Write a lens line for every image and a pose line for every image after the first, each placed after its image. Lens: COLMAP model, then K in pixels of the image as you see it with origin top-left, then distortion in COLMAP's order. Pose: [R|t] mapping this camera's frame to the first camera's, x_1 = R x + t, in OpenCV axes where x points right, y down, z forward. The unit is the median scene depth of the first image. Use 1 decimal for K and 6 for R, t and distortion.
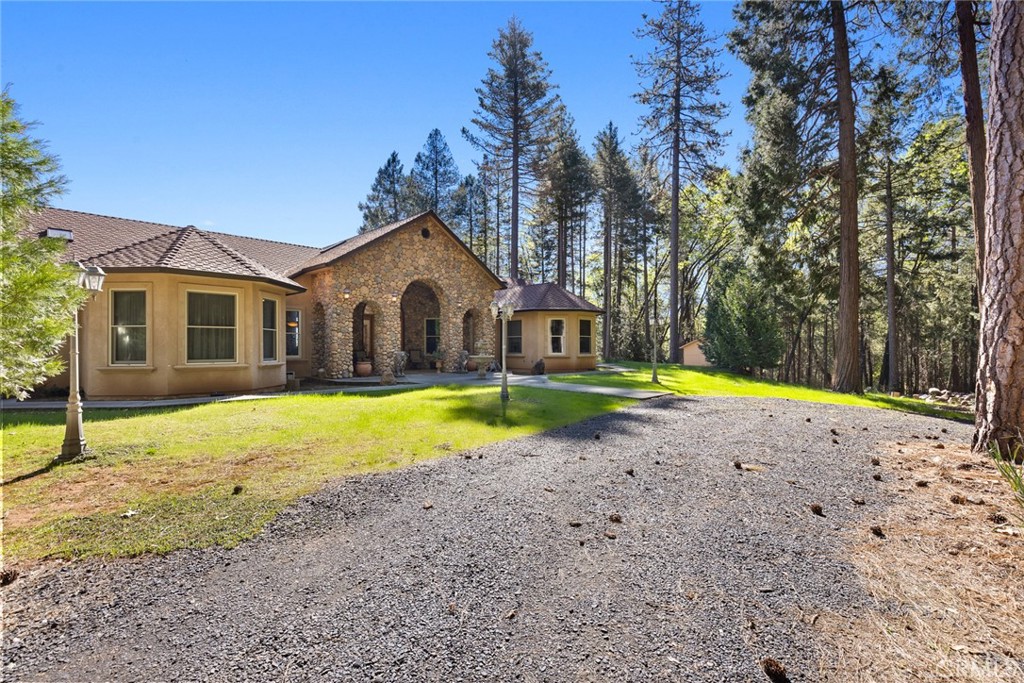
lens RADIAL K [[457.3, 0, 508.7], [0, 457.3, 345.2], [0, 0, 1]] dist [0.004296, 0.000320]
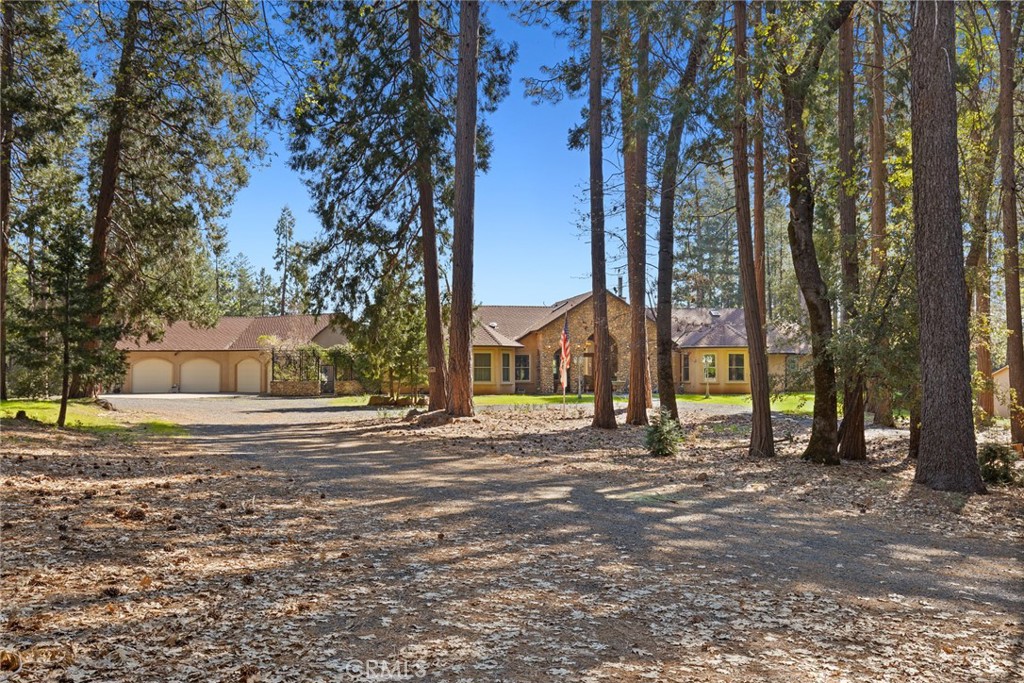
lens RADIAL K [[905.2, 0, 512.0], [0, 905.2, 341.5], [0, 0, 1]] dist [0.000964, 0.000794]
pose [[0.820593, -0.016925, -0.571262, 0.534660], [0.001814, 0.999634, -0.027010, -0.011618], [0.571510, 0.021128, 0.820323, -0.684103]]
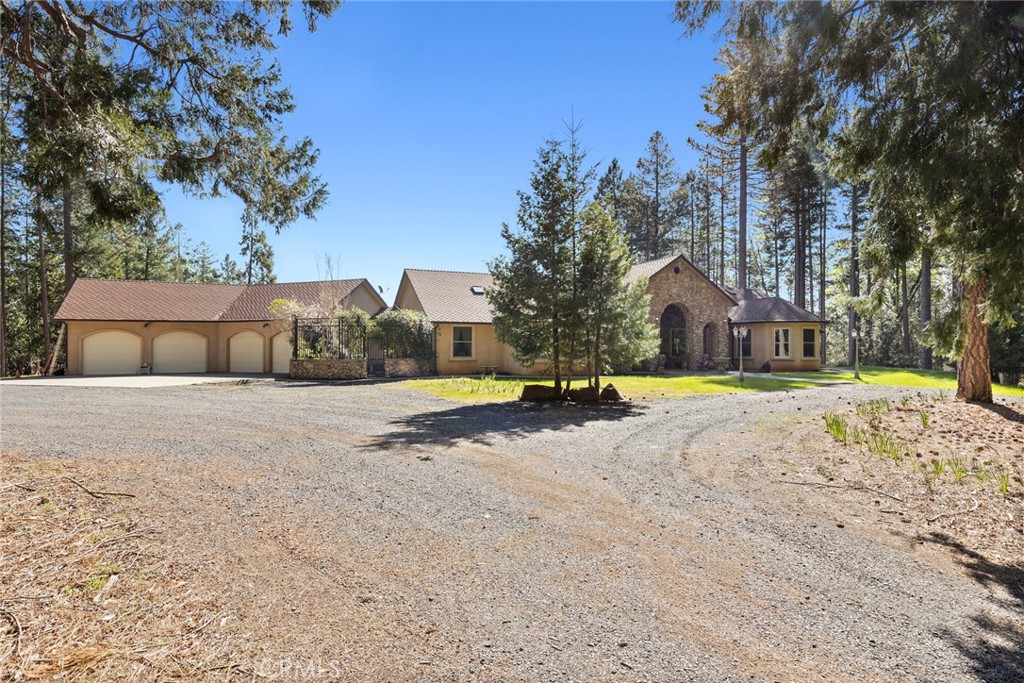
lens RADIAL K [[564.3, 0, 512.0], [0, 564.3, 341.5], [0, 0, 1]] dist [0.002799, 0.001261]
pose [[0.932010, -0.003349, -0.362418, -0.010543], [0.000186, 0.999962, -0.008762, -0.004717], [0.362433, 0.008099, 0.931974, -0.323351]]
